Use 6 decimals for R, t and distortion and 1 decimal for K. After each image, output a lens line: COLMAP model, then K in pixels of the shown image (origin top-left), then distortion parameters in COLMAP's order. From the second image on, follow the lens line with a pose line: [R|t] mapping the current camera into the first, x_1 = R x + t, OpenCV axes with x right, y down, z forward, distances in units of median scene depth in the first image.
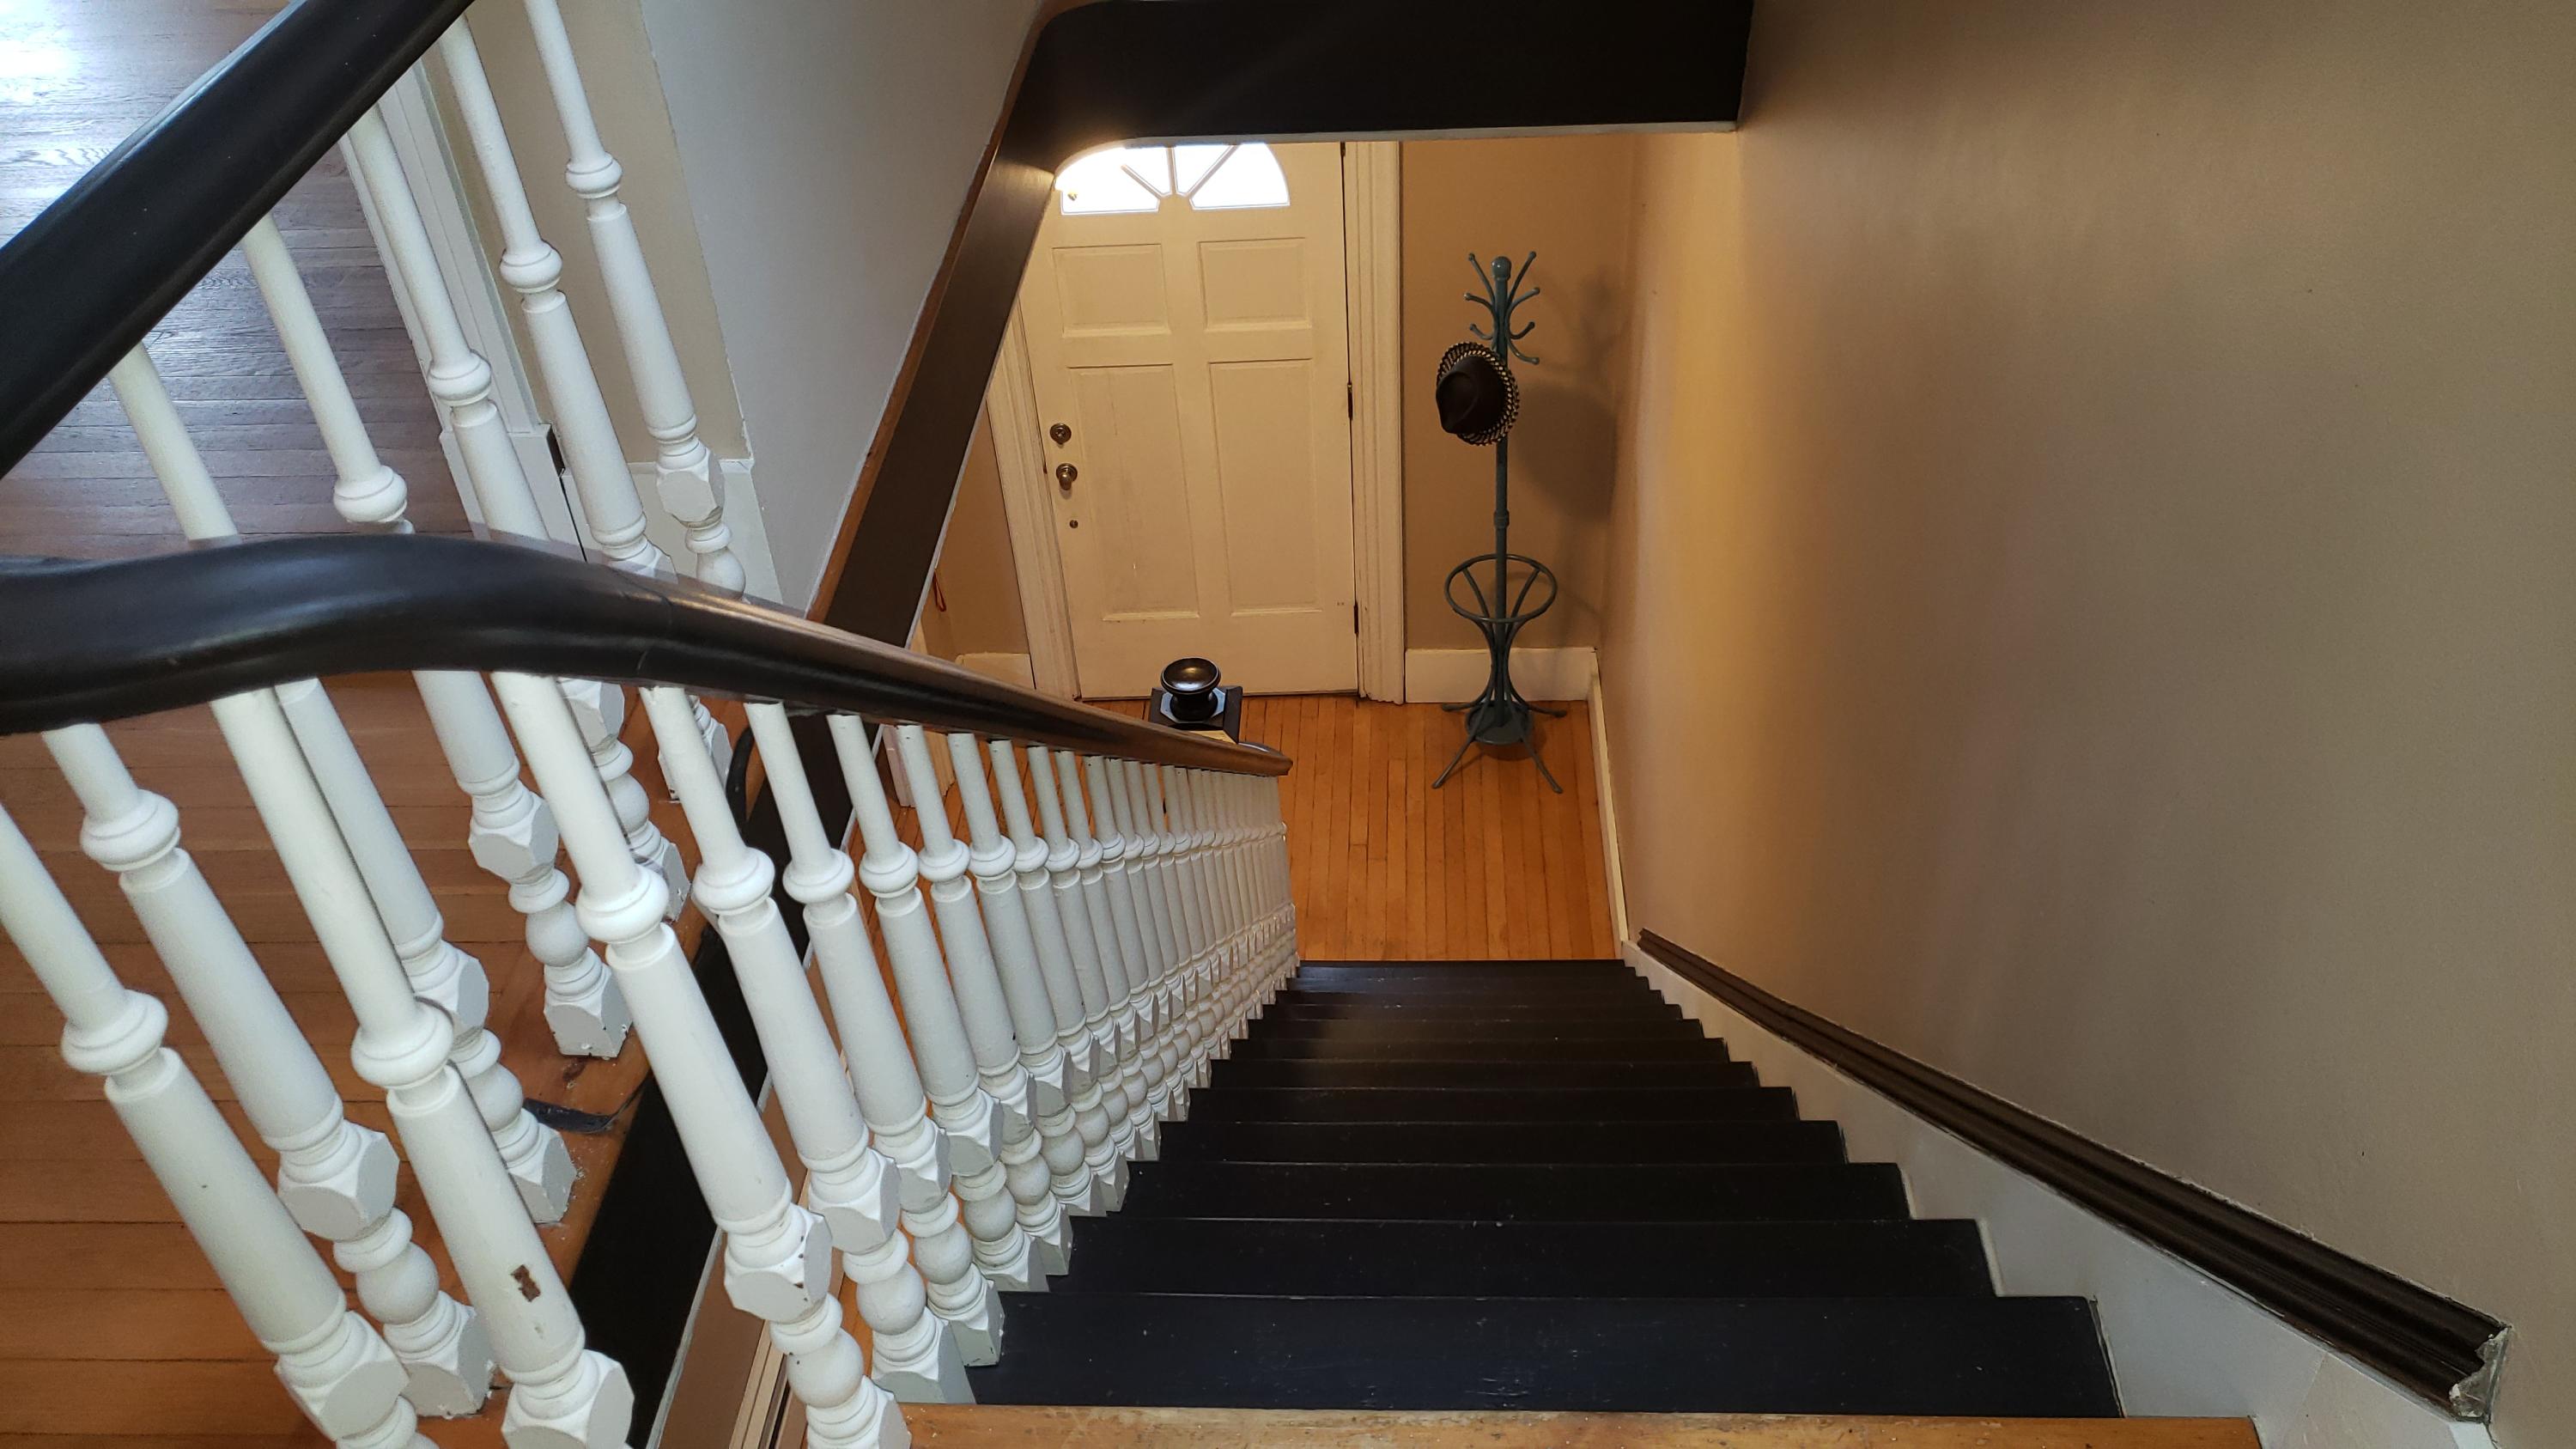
lens RADIAL K [[2022.0, 0, 1285.4], [0, 2022.0, 721.2], [0, 0, 1]] dist [0.025313, -0.000850]
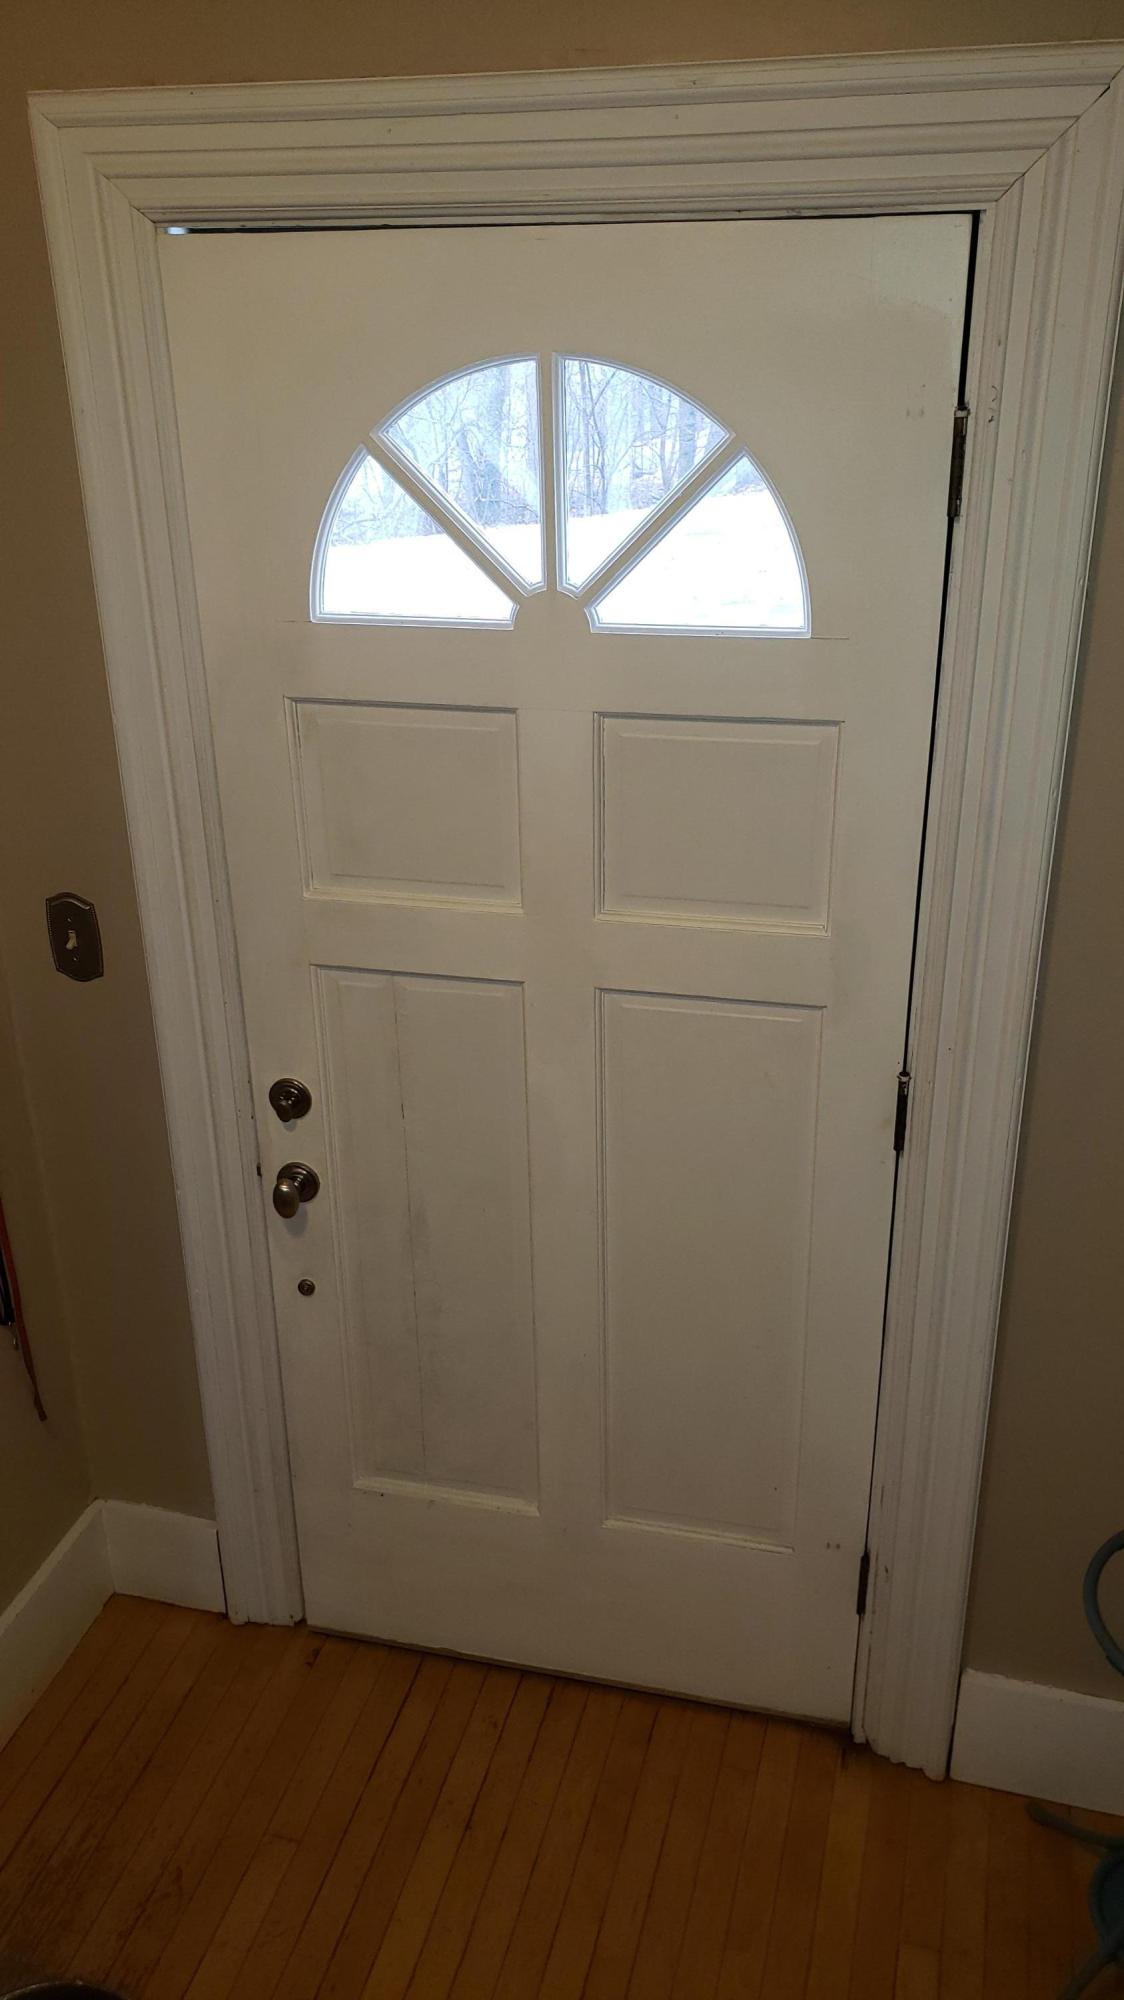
lens RADIAL K [[1643.5, 0, 564.3], [0, 1643.5, 997.5], [0, 0, 1]] dist [0.057987, -0.003254]
pose [[0.974350, 0.125020, -0.187115, 0.023977], [-0.168662, 0.956157, -0.239409, -0.081110], [0.148980, 0.264827, 0.952718, 0.618953]]
